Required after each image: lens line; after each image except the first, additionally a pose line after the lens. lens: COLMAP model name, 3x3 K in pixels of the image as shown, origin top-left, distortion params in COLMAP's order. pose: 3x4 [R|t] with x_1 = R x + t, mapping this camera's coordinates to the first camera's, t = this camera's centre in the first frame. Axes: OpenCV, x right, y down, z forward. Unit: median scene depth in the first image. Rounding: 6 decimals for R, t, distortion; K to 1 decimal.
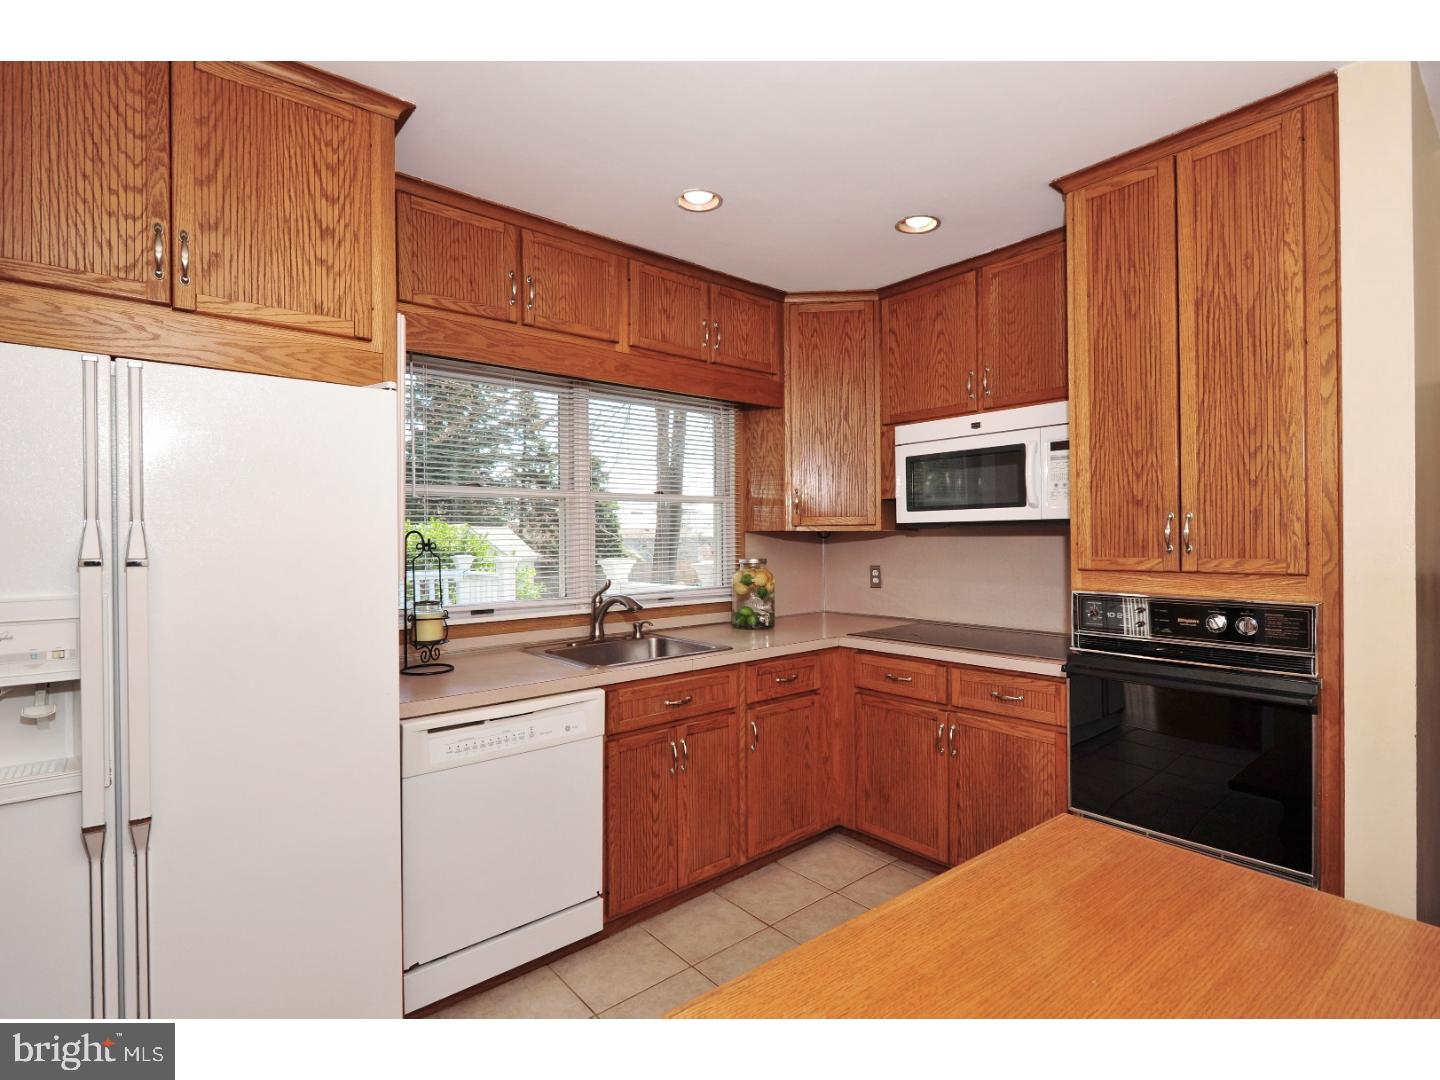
lens RADIAL K [[691.0, 0, 720.0], [0, 691.0, 540.0], [0, 0, 1]] dist [-0.018419, -0.000564]
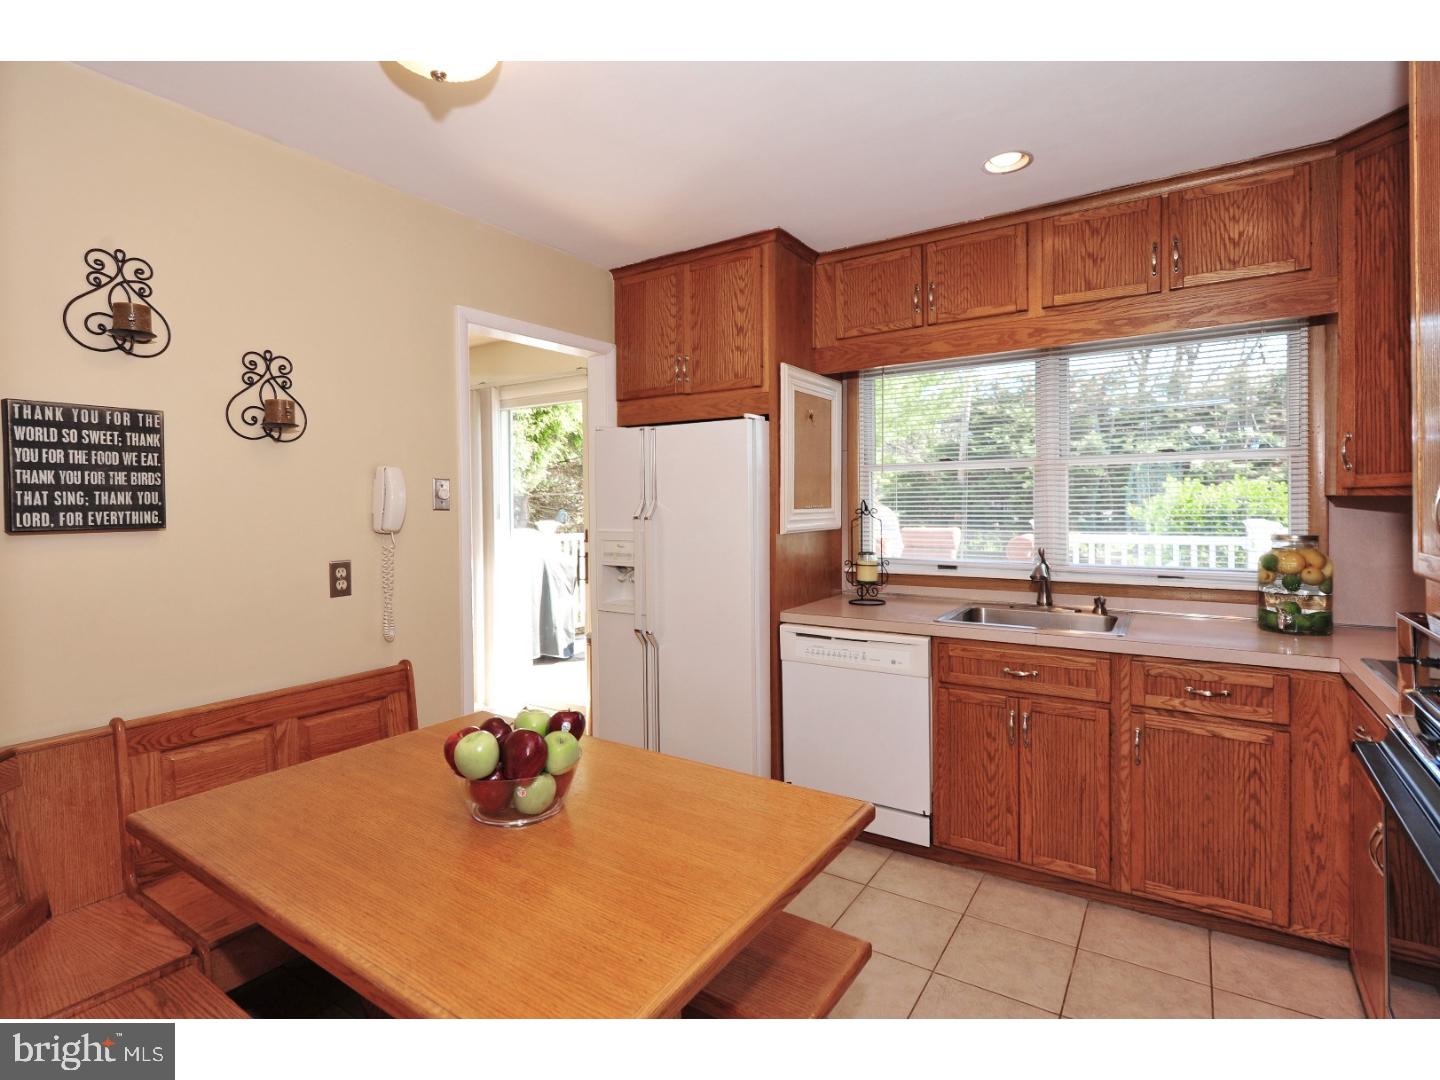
lens RADIAL K [[723.5, 0, 697.7], [0, 723.5, 509.8], [0, 0, 1]] dist [-0.021791, -0.000867]
pose [[0.254660, 0.014855, -0.966917, 0.832155], [0.004407, 0.999854, 0.016521, -0.018323], [0.967021, -0.008469, 0.254557, 0.303817]]
